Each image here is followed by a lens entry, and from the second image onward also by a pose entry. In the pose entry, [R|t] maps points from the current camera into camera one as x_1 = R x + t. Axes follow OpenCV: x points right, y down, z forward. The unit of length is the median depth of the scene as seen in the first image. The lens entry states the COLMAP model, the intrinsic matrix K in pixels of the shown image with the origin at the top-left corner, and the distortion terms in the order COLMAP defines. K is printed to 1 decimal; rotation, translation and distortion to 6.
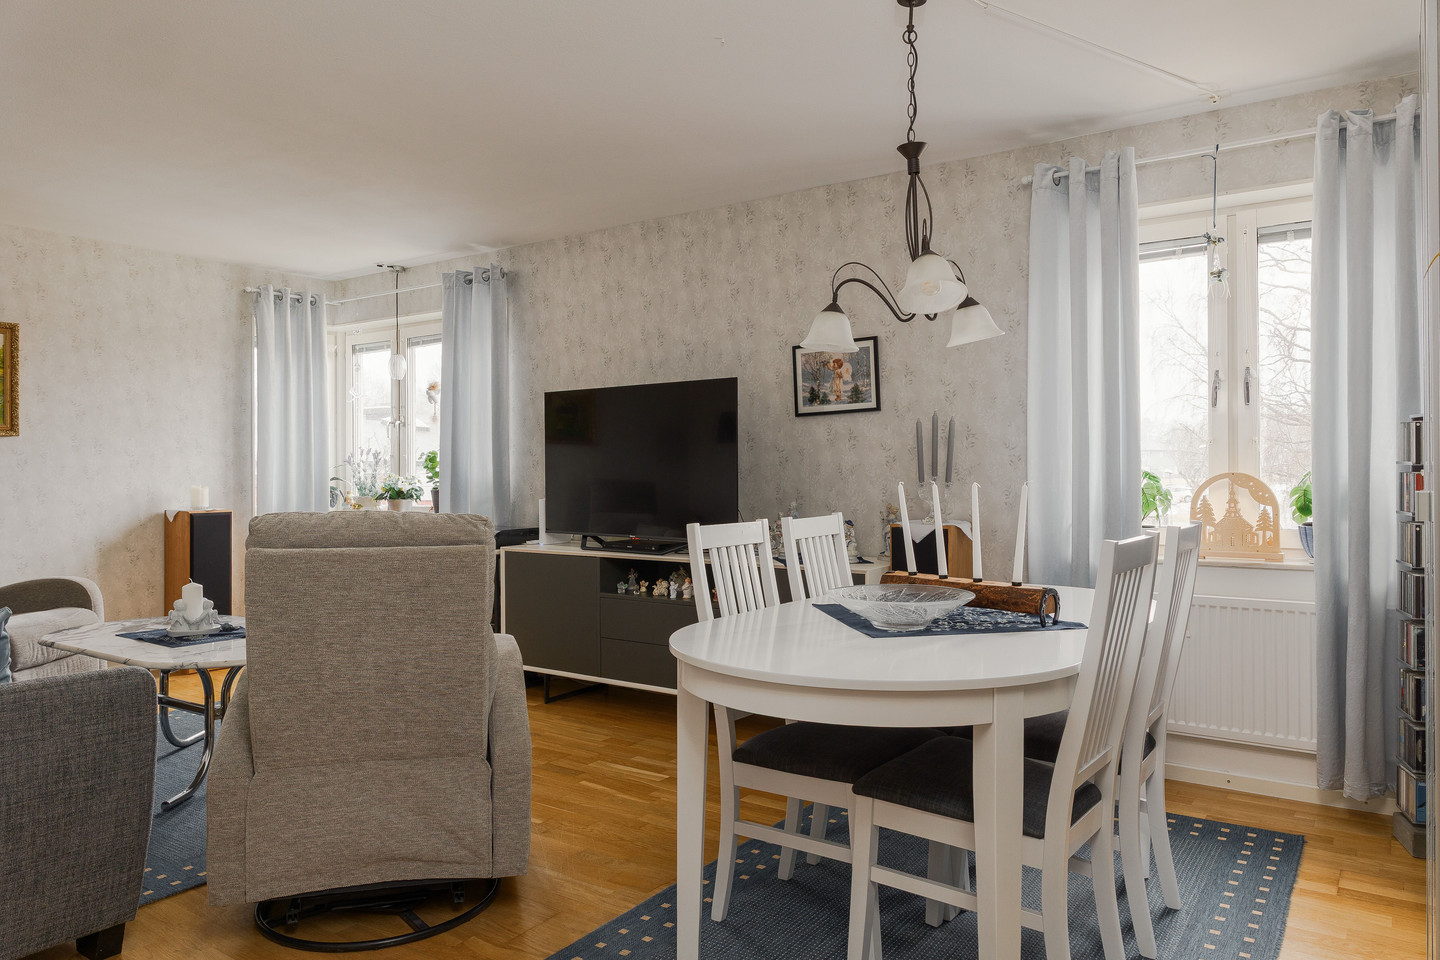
lens RADIAL K [[972.2, 0, 719.9], [0, 972.2, 470.2], [0, 0, 1]] dist [0.001213, -0.000131]
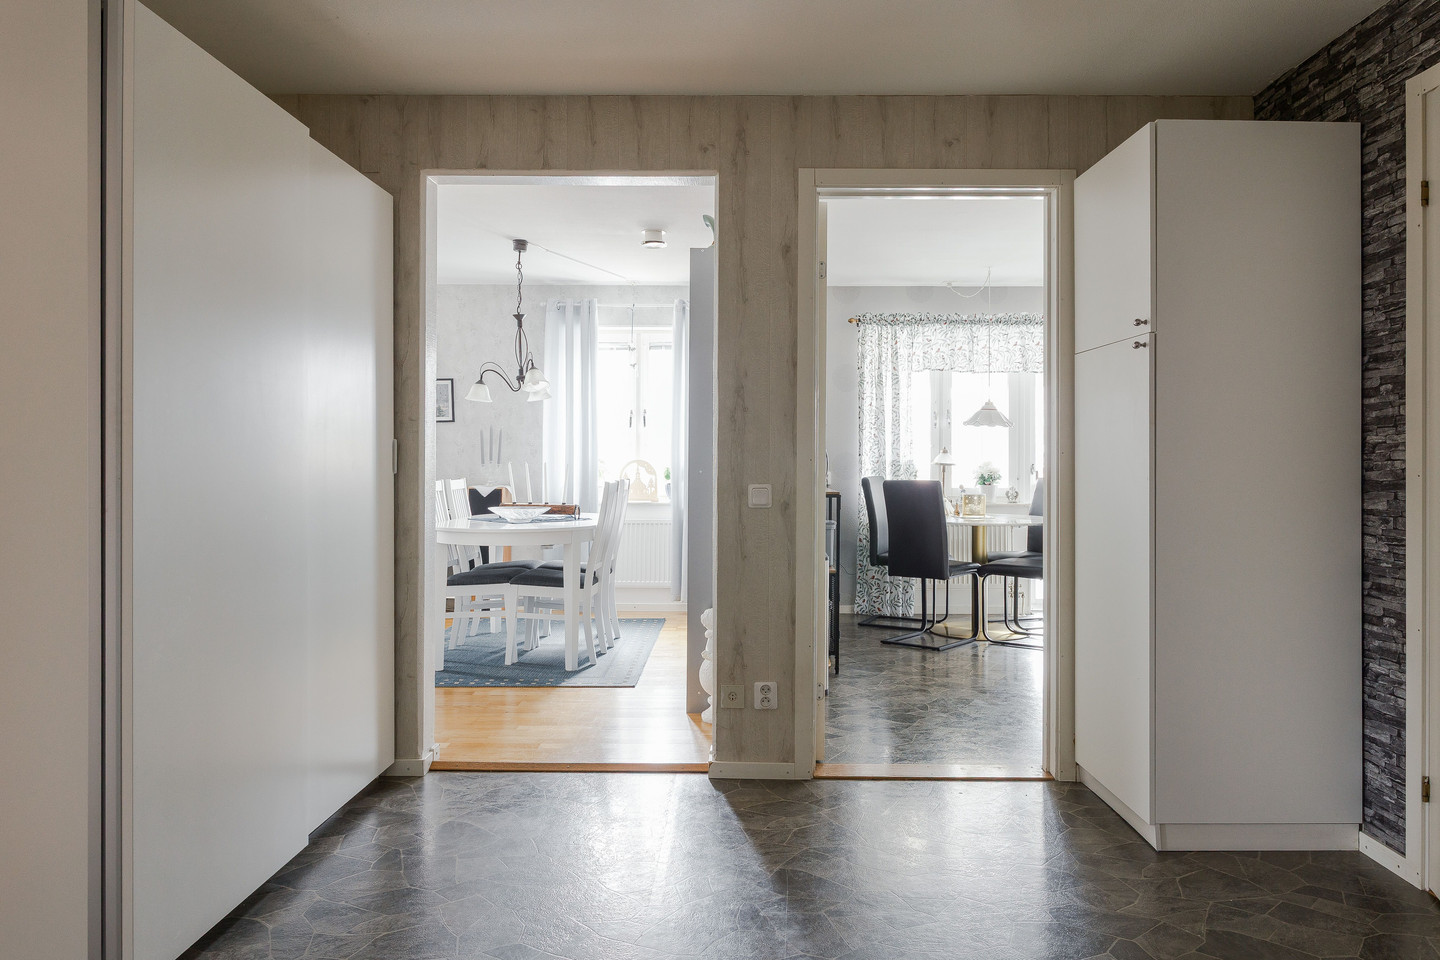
lens RADIAL K [[972.2, 0, 719.9], [0, 972.2, 470.2], [0, 0, 1]] dist [0.001213, -0.000131]
pose [[0.831322, 0.002726, 0.555784, -0.493928], [-0.009808, 0.999904, 0.009767, 0.002395], [-0.555704, -0.013571, 0.831269, -0.844293]]
